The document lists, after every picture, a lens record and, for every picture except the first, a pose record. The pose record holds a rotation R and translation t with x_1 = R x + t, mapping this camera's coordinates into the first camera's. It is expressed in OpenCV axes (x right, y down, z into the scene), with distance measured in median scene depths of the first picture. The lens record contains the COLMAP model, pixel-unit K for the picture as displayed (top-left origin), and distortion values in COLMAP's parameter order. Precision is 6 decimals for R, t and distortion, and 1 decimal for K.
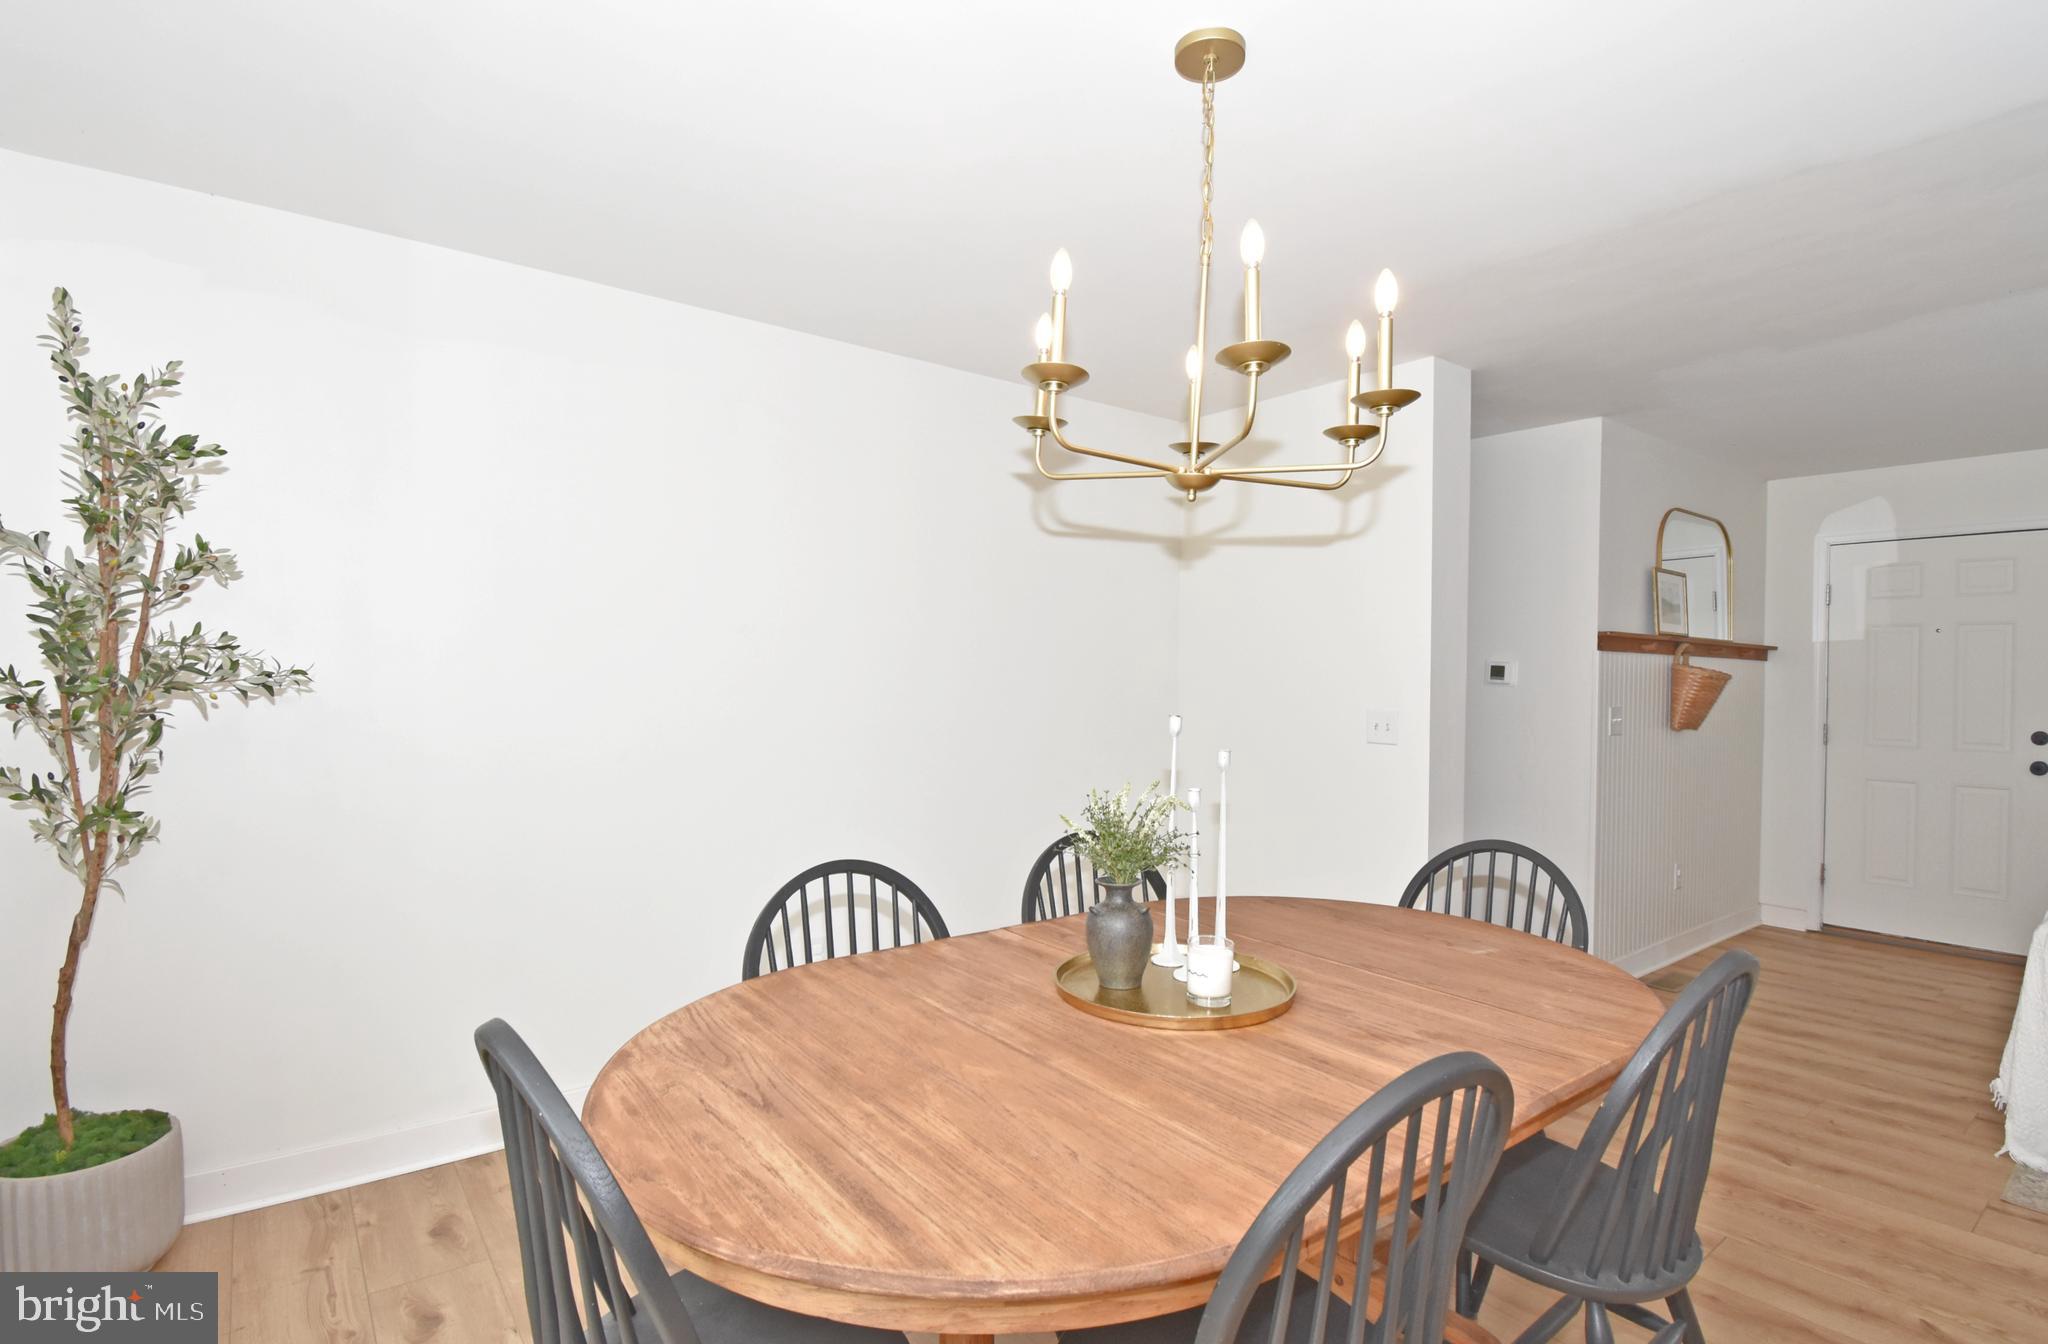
lens RADIAL K [[1008.2, 0, 1024.0], [0, 1008.2, 672.0], [0, 0, 1]] dist [0.021451, -0.025735]
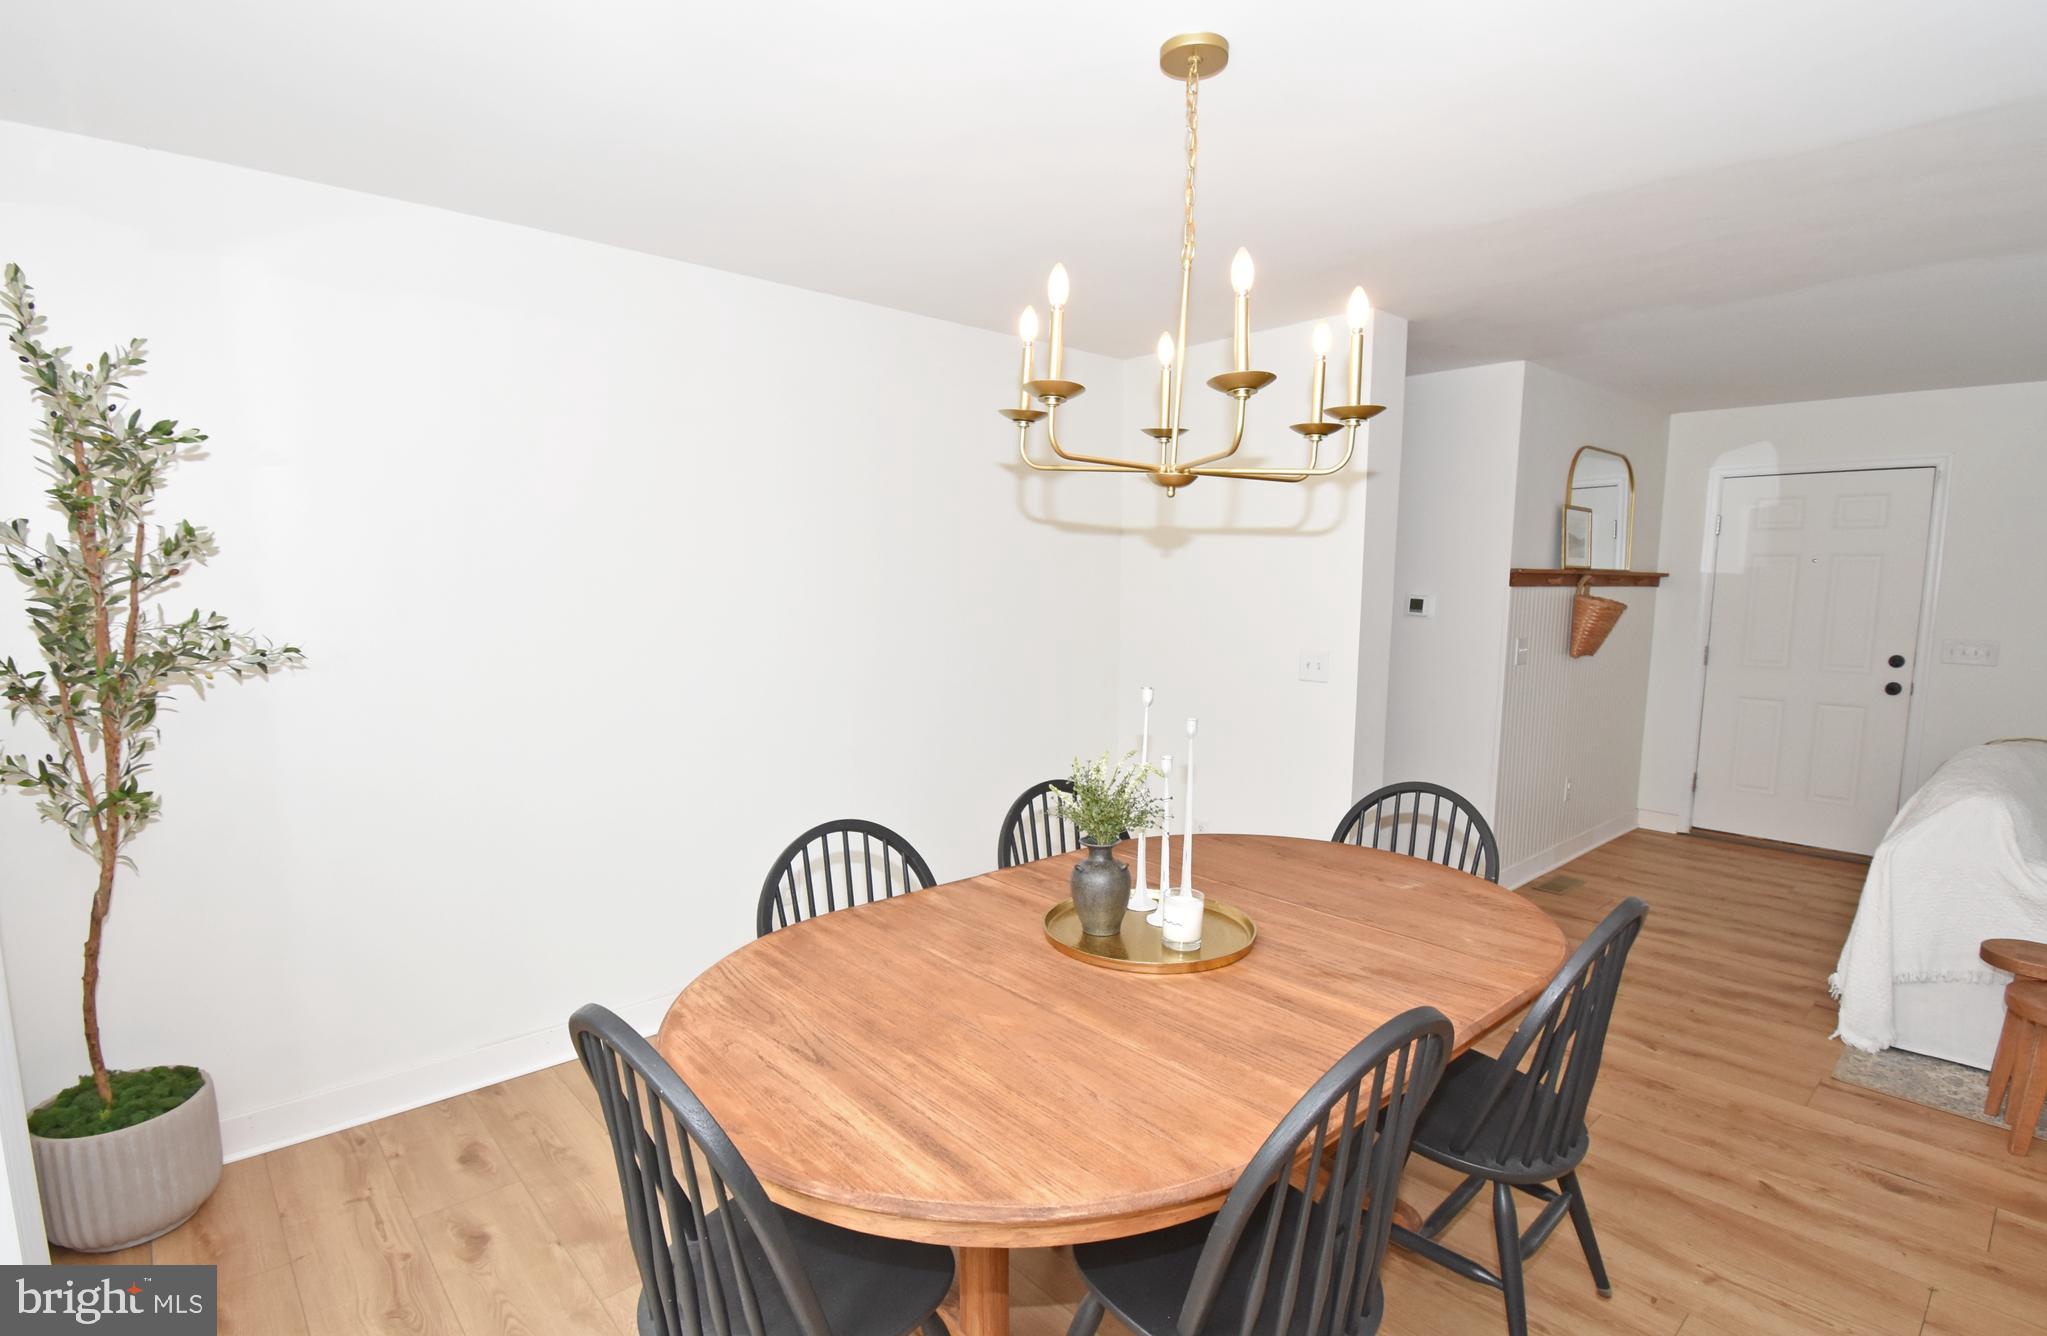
lens RADIAL K [[1007.1, 0, 1005.0], [0, 1007.1, 690.0], [0, 0, 1]] dist [0.024033, -0.027417]
pose [[0.997642, -0.014718, 0.067040, -0.074531], [0.006842, 0.993199, 0.116229, -0.079420], [-0.068295, -0.115496, 0.990957, -0.068821]]
